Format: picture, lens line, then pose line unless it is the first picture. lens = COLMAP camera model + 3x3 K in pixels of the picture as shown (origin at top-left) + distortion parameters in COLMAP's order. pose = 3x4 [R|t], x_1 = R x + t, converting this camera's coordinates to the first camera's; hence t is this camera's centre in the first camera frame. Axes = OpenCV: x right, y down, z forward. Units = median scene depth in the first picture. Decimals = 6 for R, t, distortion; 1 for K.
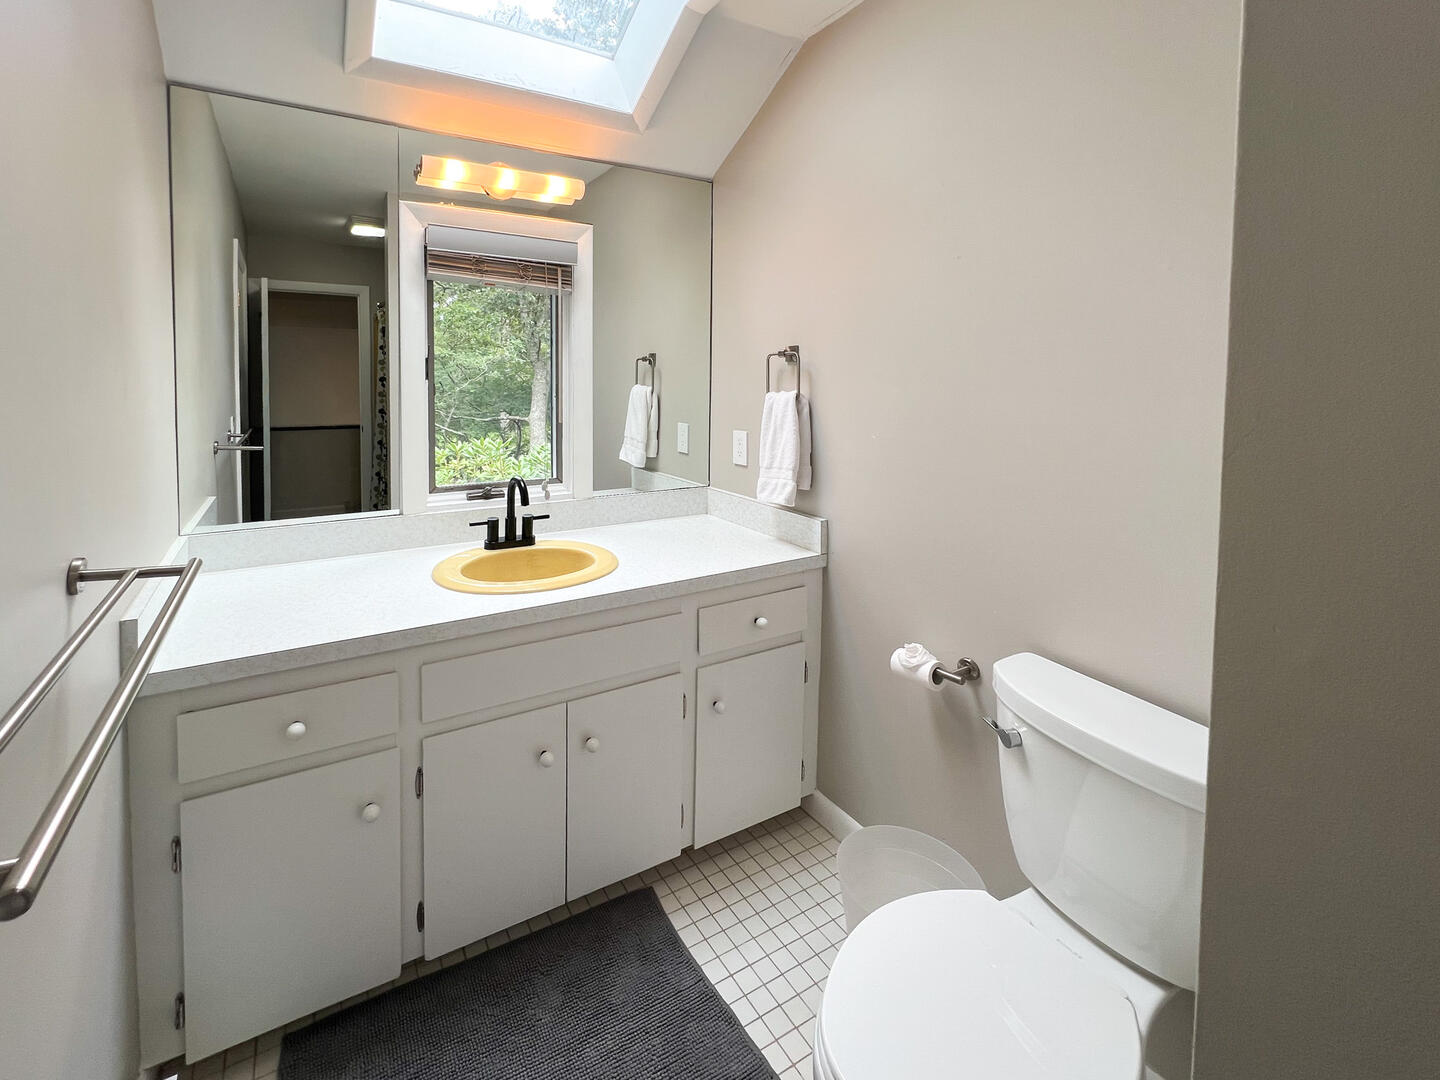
lens RADIAL K [[642.5, 0, 720.0], [0, 642.5, 540.0], [0, 0, 1]] dist [-0.000753, 0.000351]
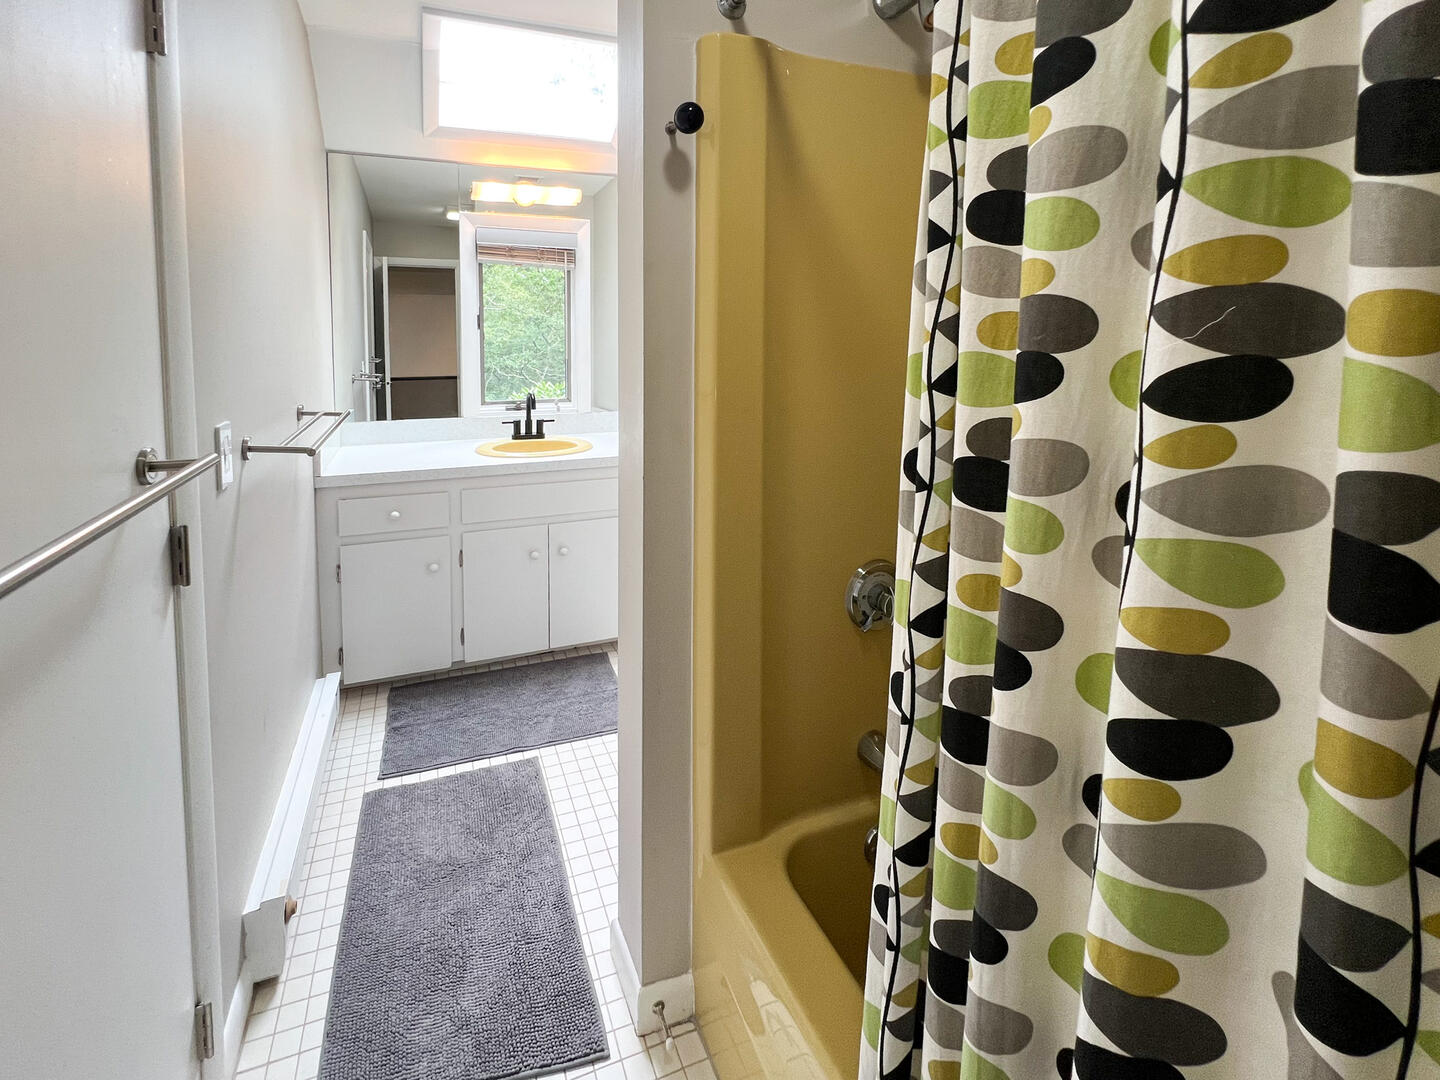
lens RADIAL K [[638.2, 0, 720.0], [0, 638.2, 540.0], [0, 0, 1]] dist [0.001222, 0.000210]
pose [[0.989465, 0.034602, -0.140574, 0.353373], [-0.026098, 0.997741, 0.061899, 0.145546], [0.142398, -0.057579, 0.988133, -0.463219]]
